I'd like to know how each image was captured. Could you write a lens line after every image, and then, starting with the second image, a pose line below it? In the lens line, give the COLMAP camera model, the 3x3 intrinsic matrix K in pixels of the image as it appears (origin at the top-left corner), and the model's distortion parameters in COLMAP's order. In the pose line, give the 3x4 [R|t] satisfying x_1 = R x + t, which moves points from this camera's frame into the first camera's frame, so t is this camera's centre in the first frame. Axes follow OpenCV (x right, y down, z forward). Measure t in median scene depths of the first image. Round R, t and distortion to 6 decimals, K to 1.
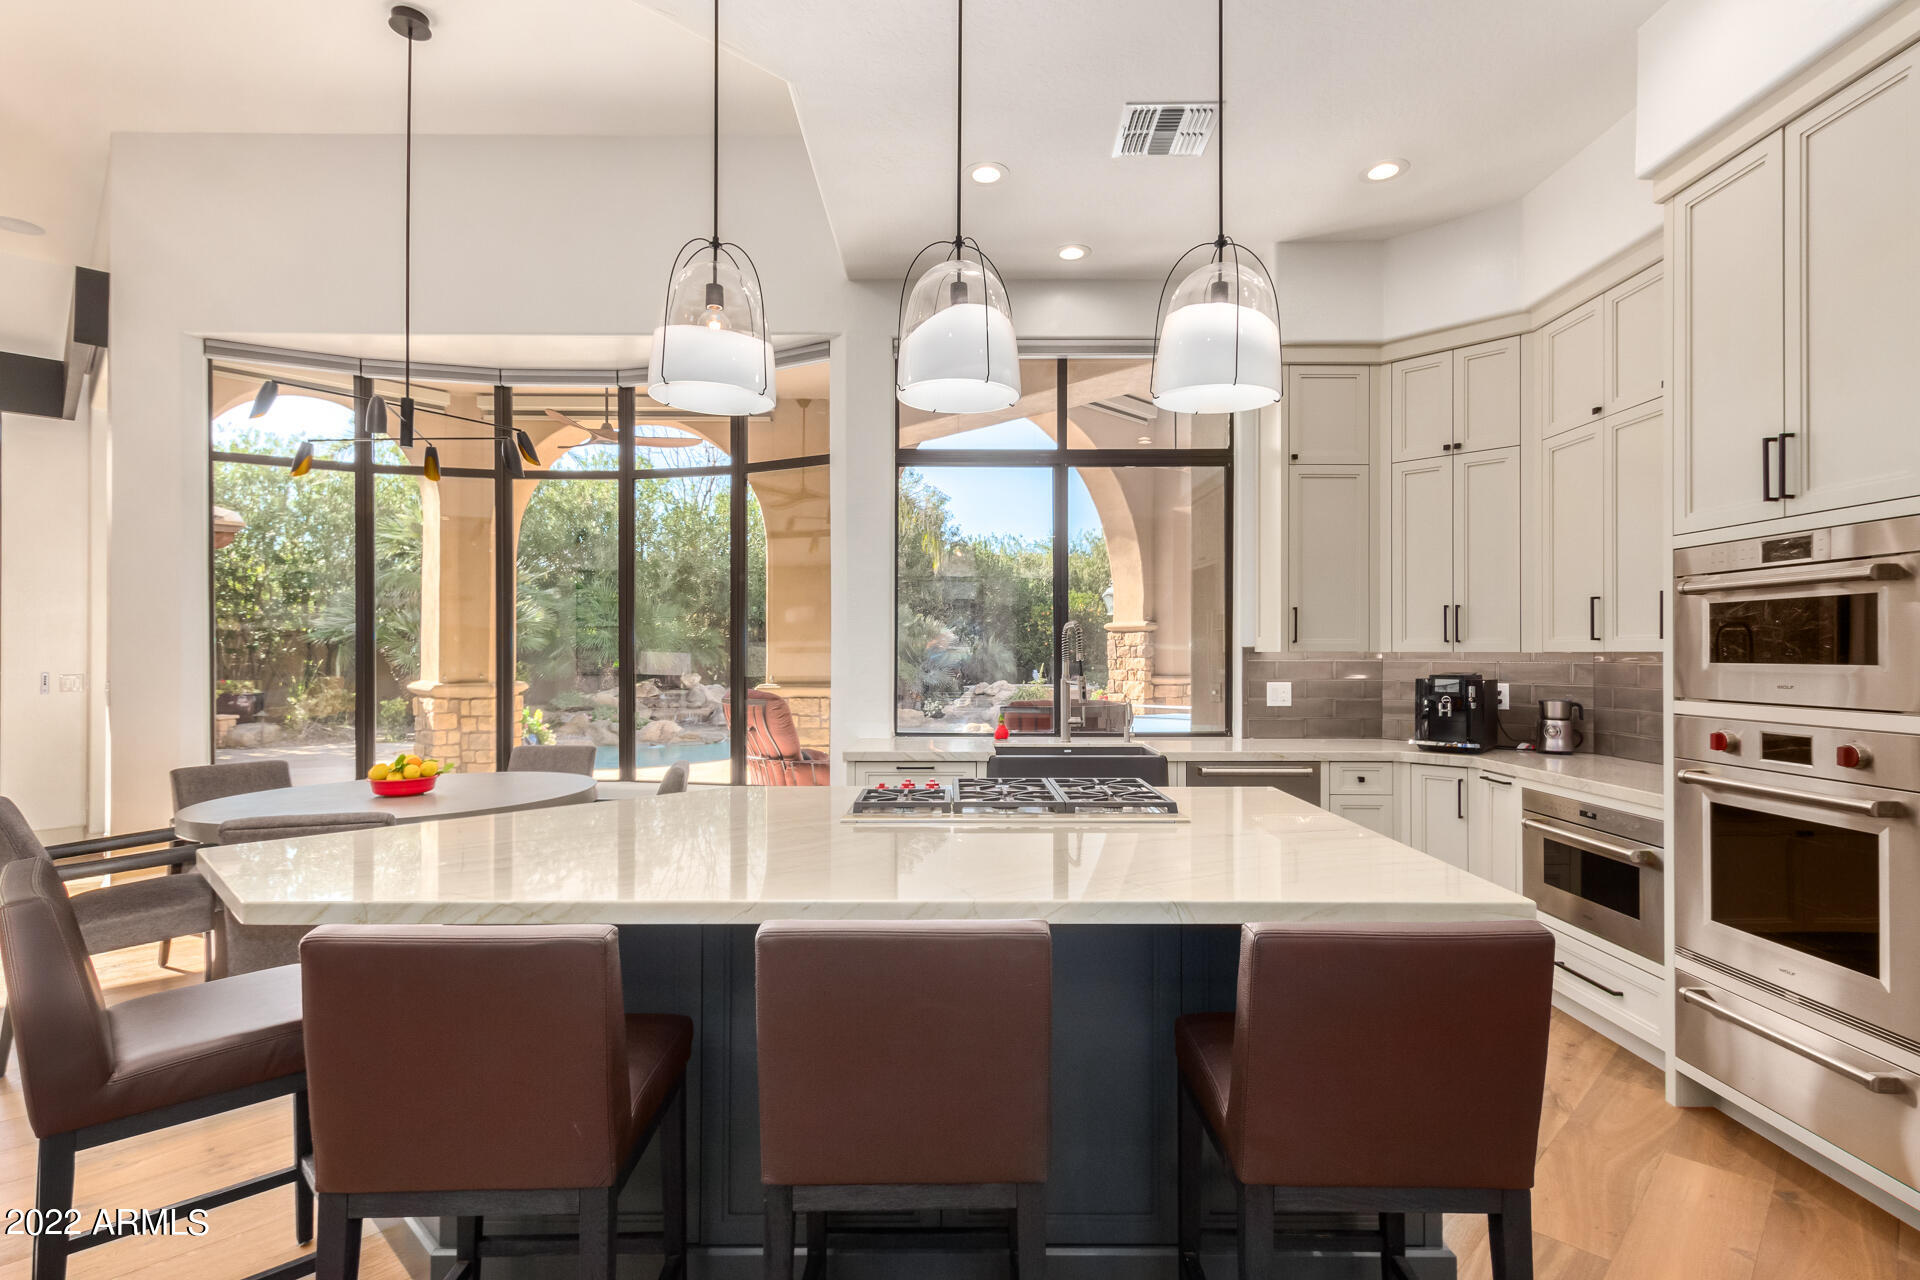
lens RADIAL K [[921.8, 0, 959.6], [0, 921.8, 648.3], [0, 0, 1]] dist [-0.002293, -0.000509]
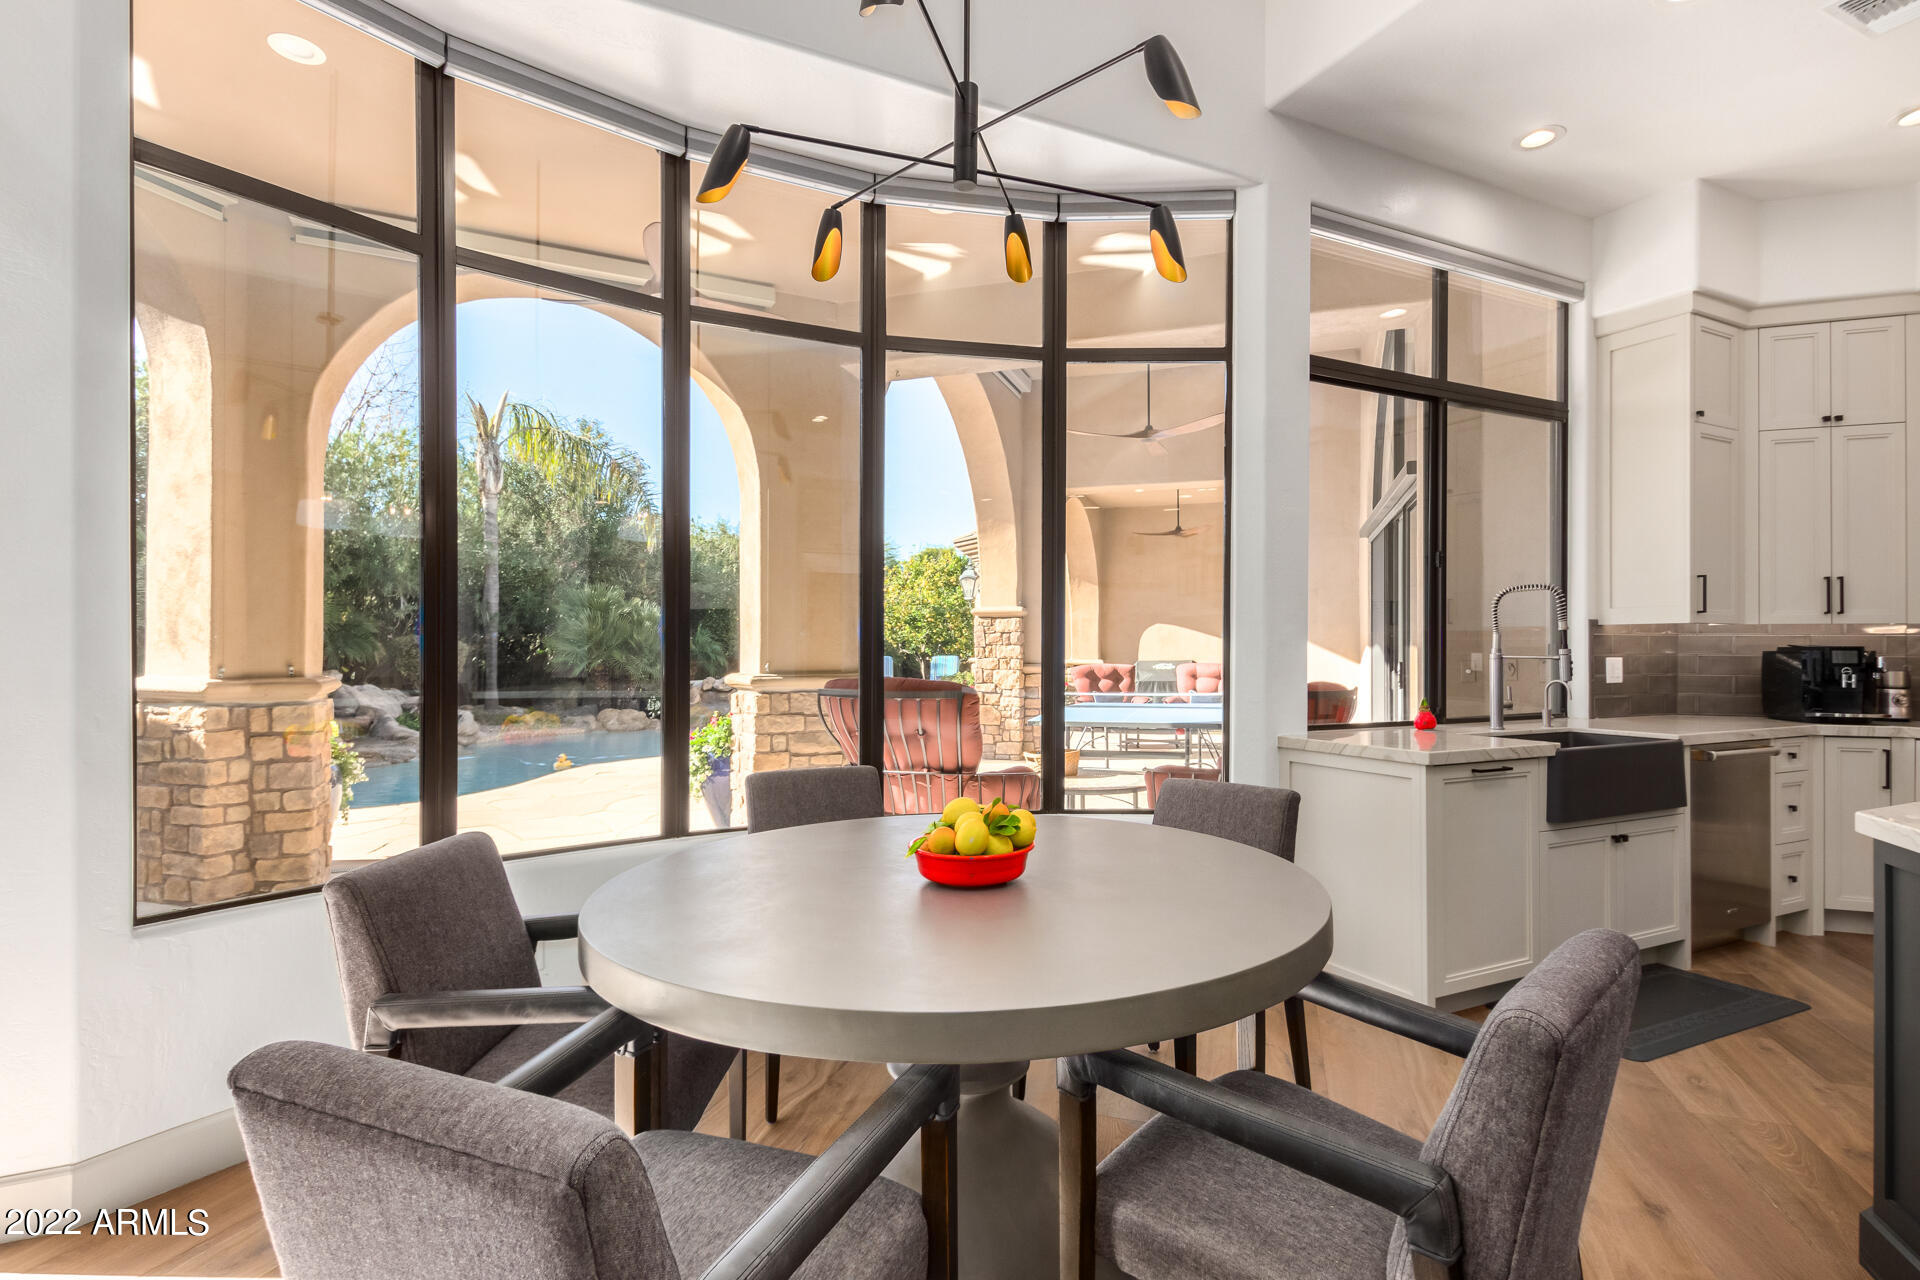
lens RADIAL K [[921.8, 0, 959.6], [0, 921.8, 648.3], [0, 0, 1]] dist [-0.002293, -0.000509]
pose [[0.897964, 0.000620, 0.440068, -0.751204], [-0.002161, 0.999993, 0.003002, 0.029864], [-0.440063, -0.003647, 0.897959, 0.514890]]
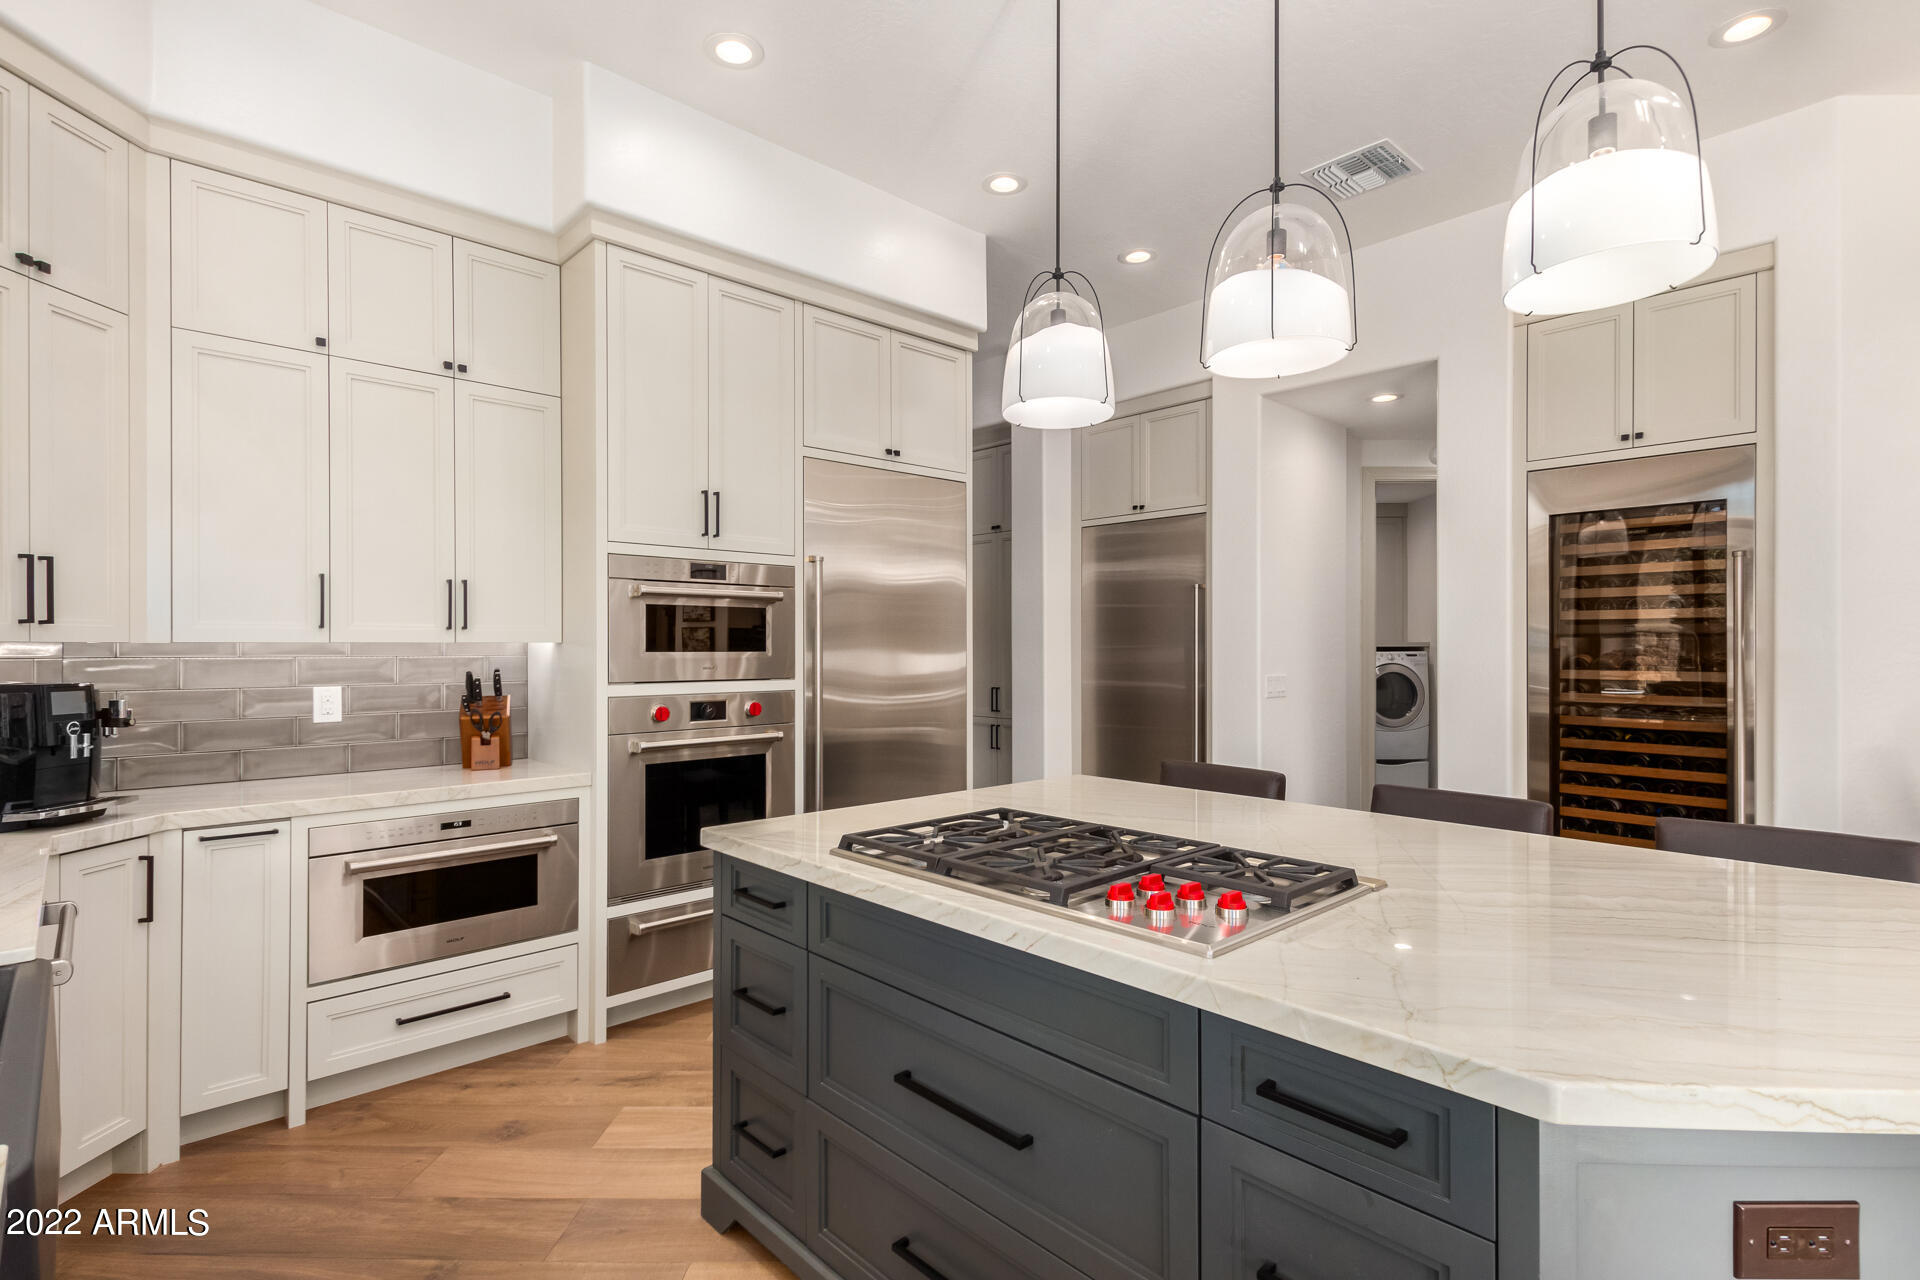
lens RADIAL K [[921.8, 0, 959.6], [0, 921.8, 648.3], [0, 0, 1]] dist [-0.002293, -0.000509]
pose [[-0.688362, -0.003520, 0.725359, -0.290024], [-0.004965, 0.999988, 0.000142, 0.006455], [-0.725350, -0.003504, -0.688371, 1.207151]]
